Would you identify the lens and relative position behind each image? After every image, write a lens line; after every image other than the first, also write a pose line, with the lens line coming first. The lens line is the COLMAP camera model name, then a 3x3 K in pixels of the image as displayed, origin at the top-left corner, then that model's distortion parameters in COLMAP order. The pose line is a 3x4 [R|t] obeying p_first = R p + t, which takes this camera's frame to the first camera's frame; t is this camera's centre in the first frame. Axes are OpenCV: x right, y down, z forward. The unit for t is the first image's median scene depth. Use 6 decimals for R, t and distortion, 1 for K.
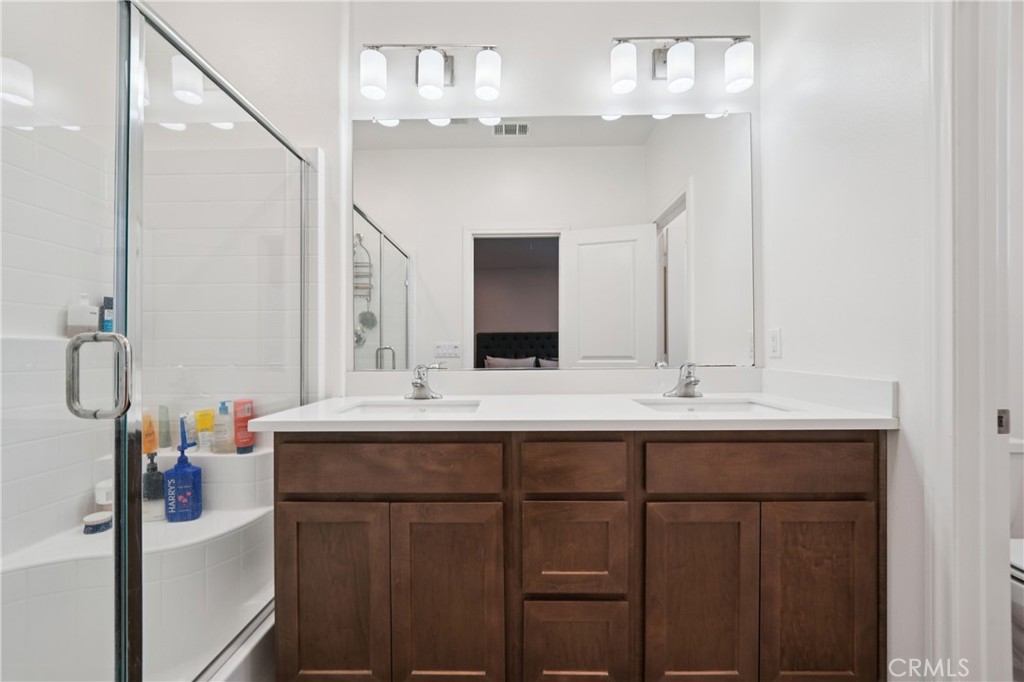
lens RADIAL K [[401.2, 0, 502.5], [0, 401.2, 343.5], [0, 0, 1]] dist [-0.003396, -0.000225]
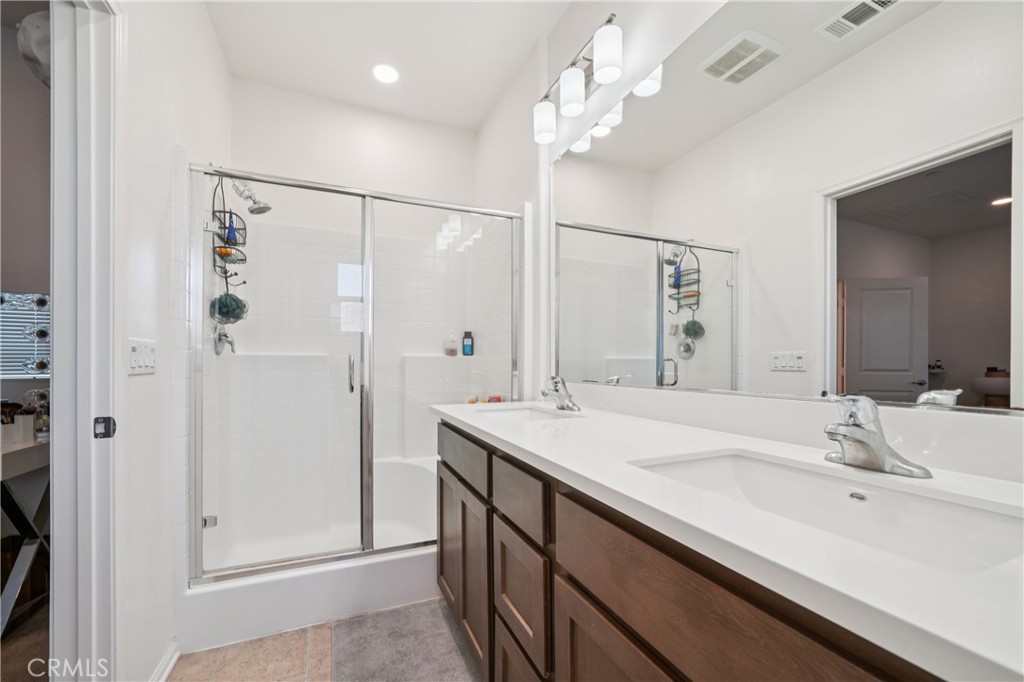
lens RADIAL K [[401.2, 0, 502.5], [0, 401.2, 343.5], [0, 0, 1]] dist [-0.003396, -0.000225]
pose [[0.402225, -0.039458, -0.914690, 0.652829], [0.014946, 0.999221, -0.036532, 0.002830], [0.915419, 0.001023, 0.402502, 0.405503]]
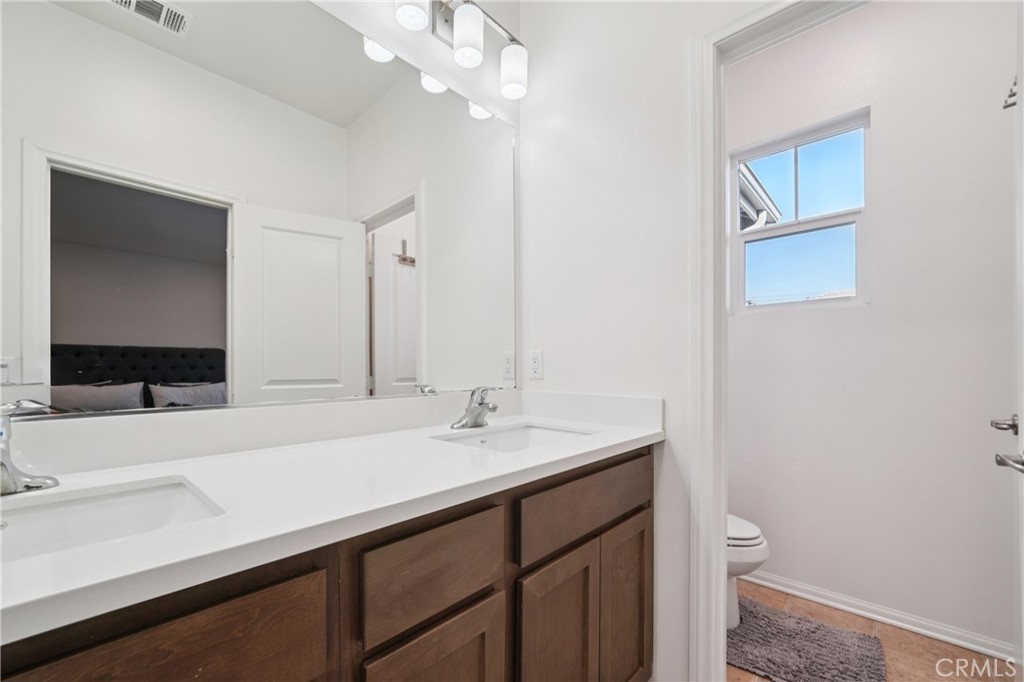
lens RADIAL K [[415.3, 0, 488.5], [0, 415.3, 370.5], [0, 0, 1]] dist [-0.003967, -0.000434]
pose [[0.683126, 0.001902, 0.730298, -0.151075], [-0.011151, 0.999907, 0.007827, 0.006344], [-0.730216, -0.013490, 0.683084, 0.351406]]
